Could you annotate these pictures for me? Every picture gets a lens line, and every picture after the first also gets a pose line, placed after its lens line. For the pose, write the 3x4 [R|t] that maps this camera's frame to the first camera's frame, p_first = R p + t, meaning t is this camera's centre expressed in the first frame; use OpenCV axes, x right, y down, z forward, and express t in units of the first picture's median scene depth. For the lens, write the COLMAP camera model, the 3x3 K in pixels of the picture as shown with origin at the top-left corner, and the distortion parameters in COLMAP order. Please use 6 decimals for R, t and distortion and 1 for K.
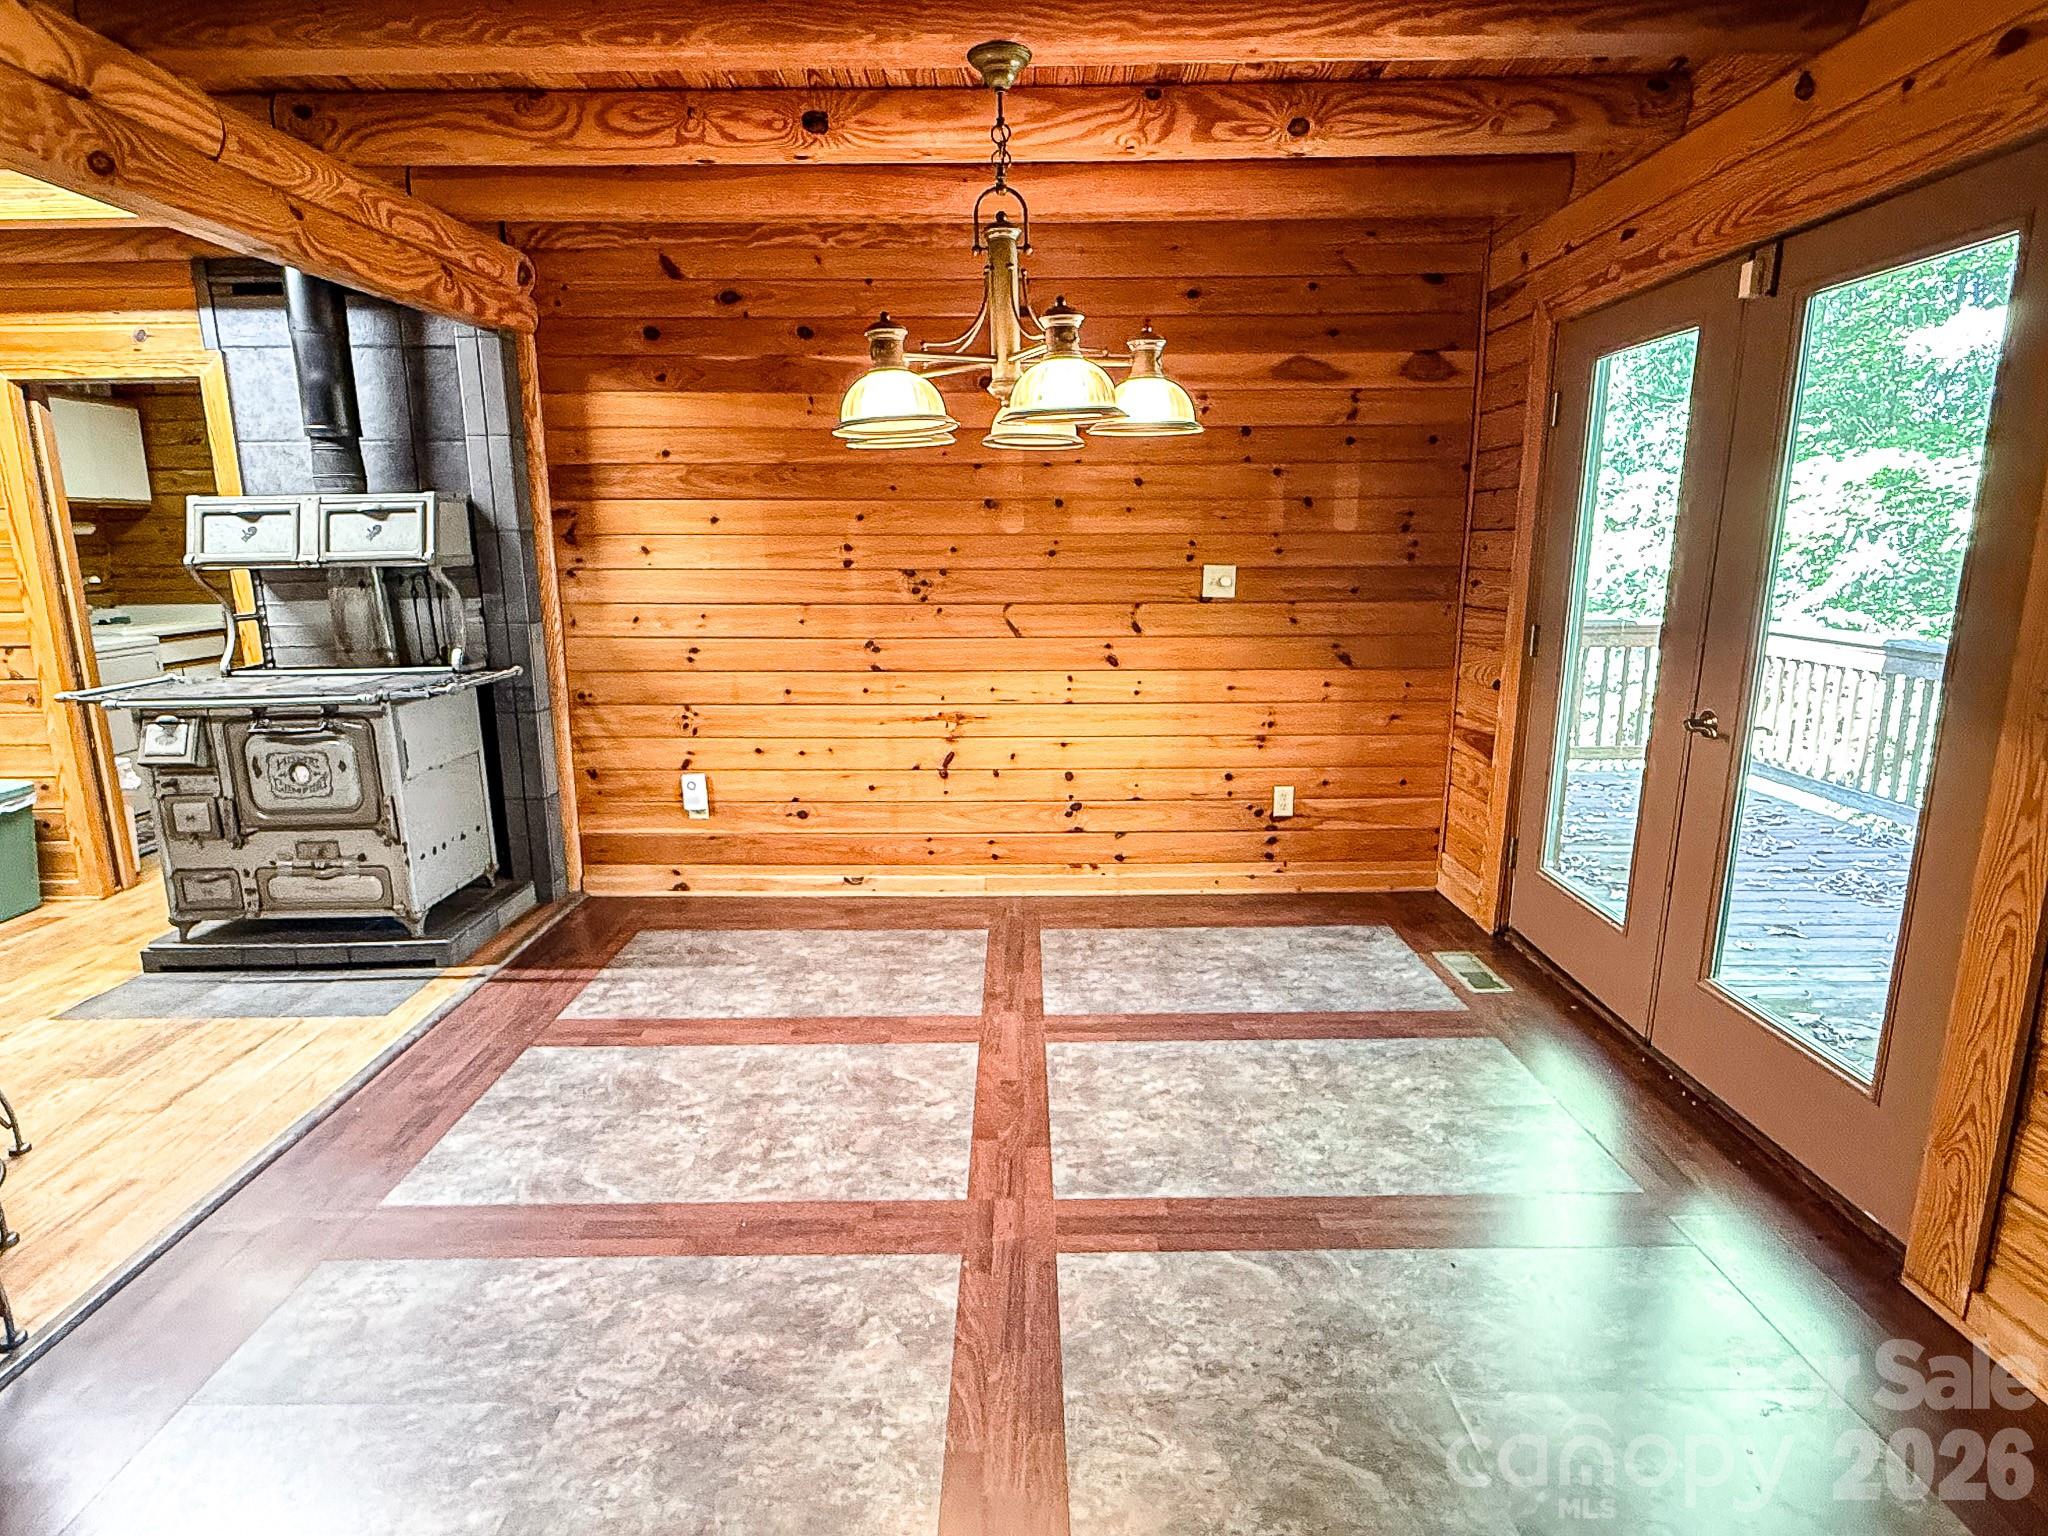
lens RADIAL K [[1105.2, 0, 1020.4], [0, 1105.2, 770.9], [0, 0, 1]] dist [-0.003084, 0.002398]
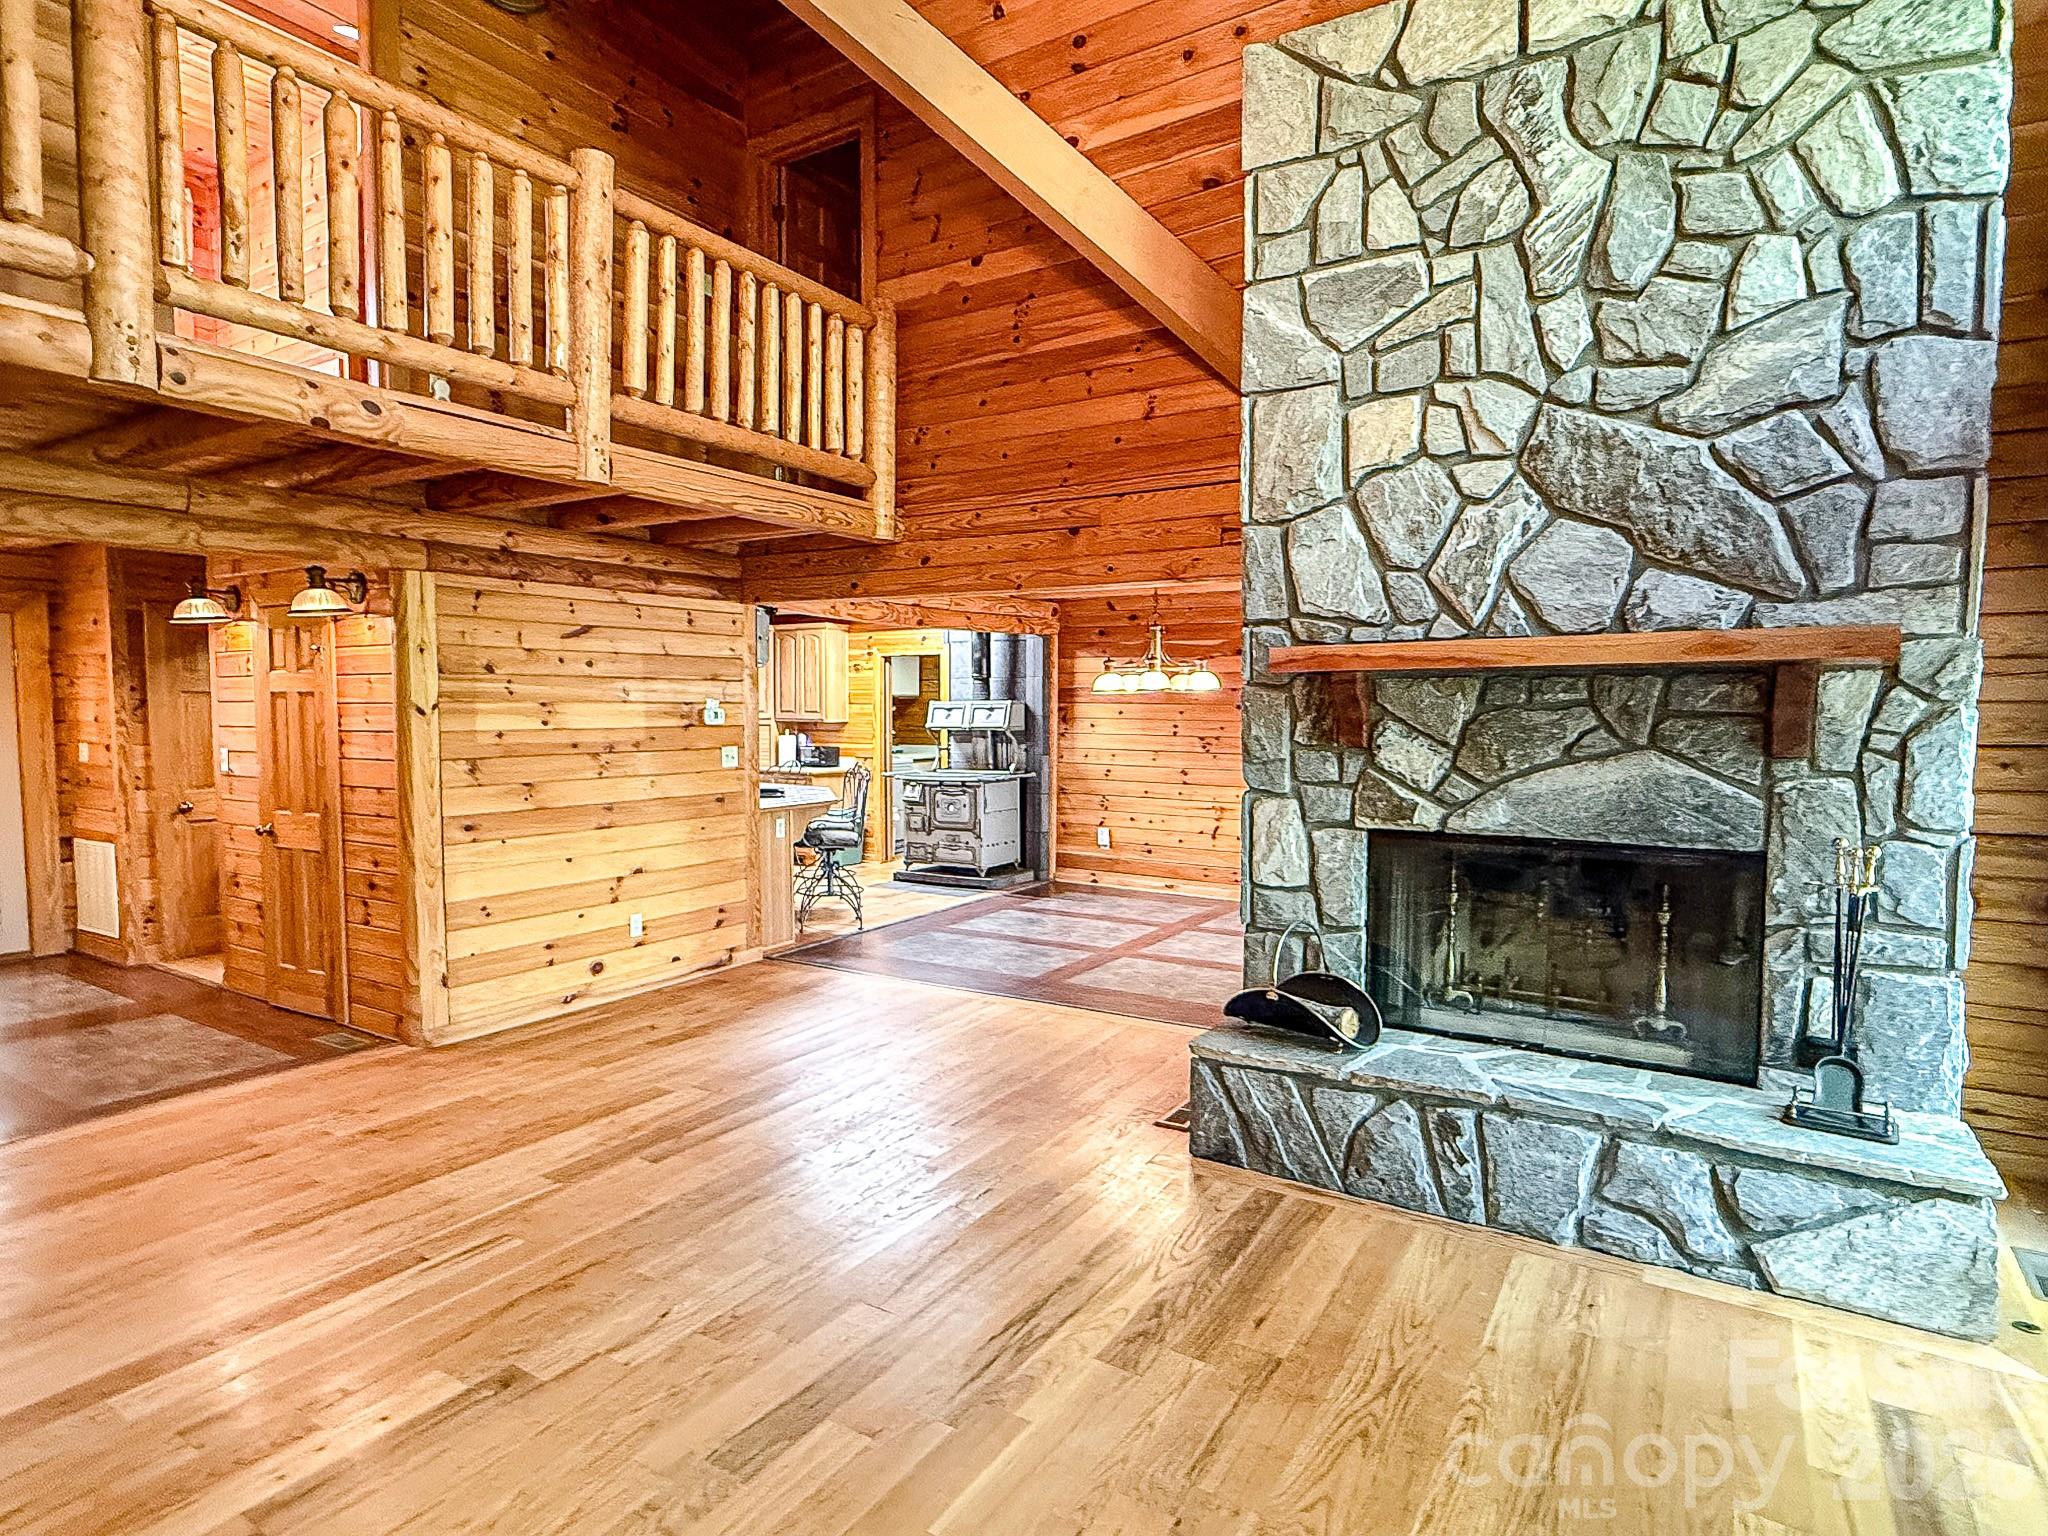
lens RADIAL K [[1105.2, 0, 1032.0], [0, 1105.2, 767.8], [0, 0, 1]] dist [-0.003084, 0.002398]
pose [[0.852224, 0.040617, -0.521598, 0.783313], [-0.119011, 0.985895, -0.117676, 0.175495], [0.509461, 0.162362, 0.845037, -1.012915]]
